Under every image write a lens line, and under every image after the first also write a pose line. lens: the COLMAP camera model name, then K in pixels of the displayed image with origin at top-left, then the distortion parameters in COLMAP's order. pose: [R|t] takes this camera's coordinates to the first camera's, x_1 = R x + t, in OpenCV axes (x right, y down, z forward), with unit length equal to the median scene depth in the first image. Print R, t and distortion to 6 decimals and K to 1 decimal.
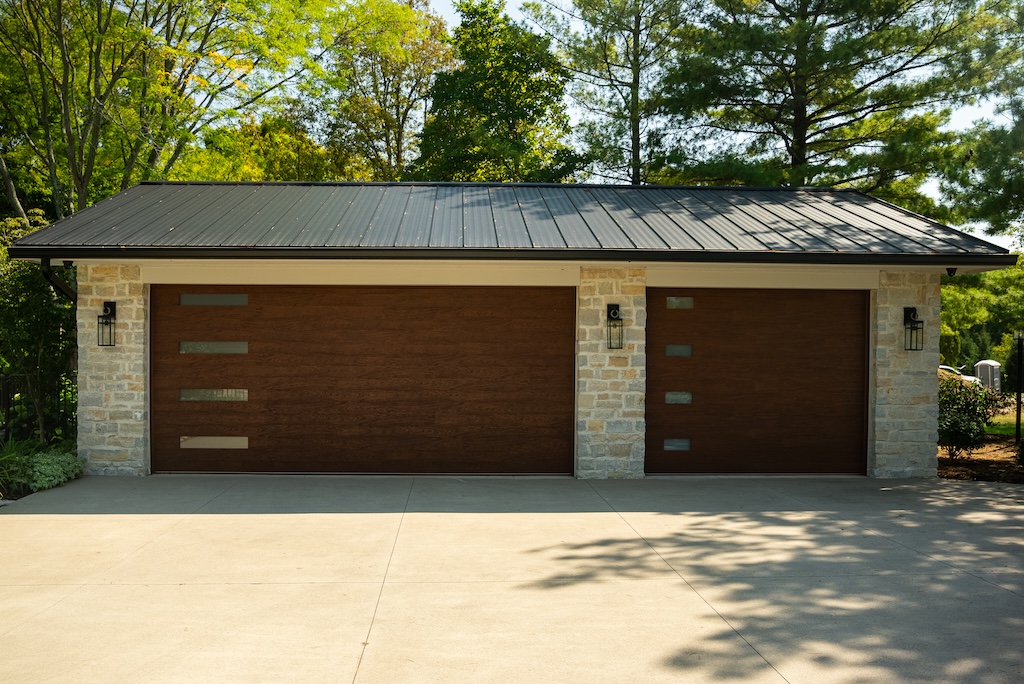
lens RADIAL K [[877.5, 0, 512.0], [0, 877.5, 342.0], [0, 0, 1]] dist [-0.100737, 0.089338]
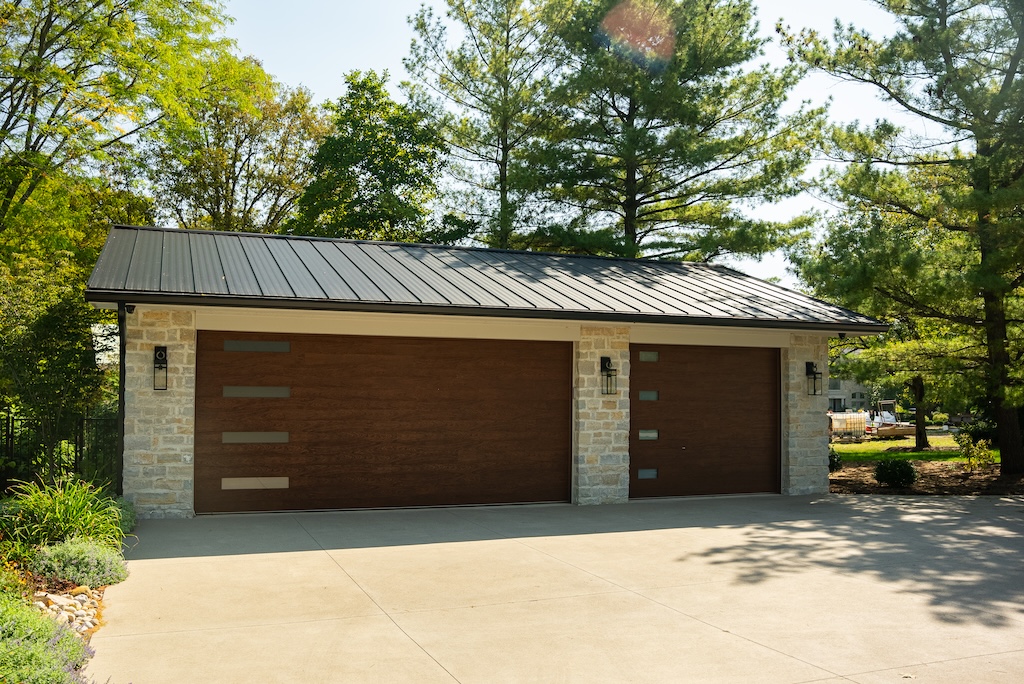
lens RADIAL K [[804.0, 0, 512.0], [0, 804.0, 342.0], [0, 0, 1]] dist [-0.098893, 0.004838]
pose [[0.954999, 0.021091, 0.295858, -0.331973], [-0.005036, 0.998478, -0.054922, -0.002770], [-0.296566, 0.050961, 0.953652, -0.008492]]
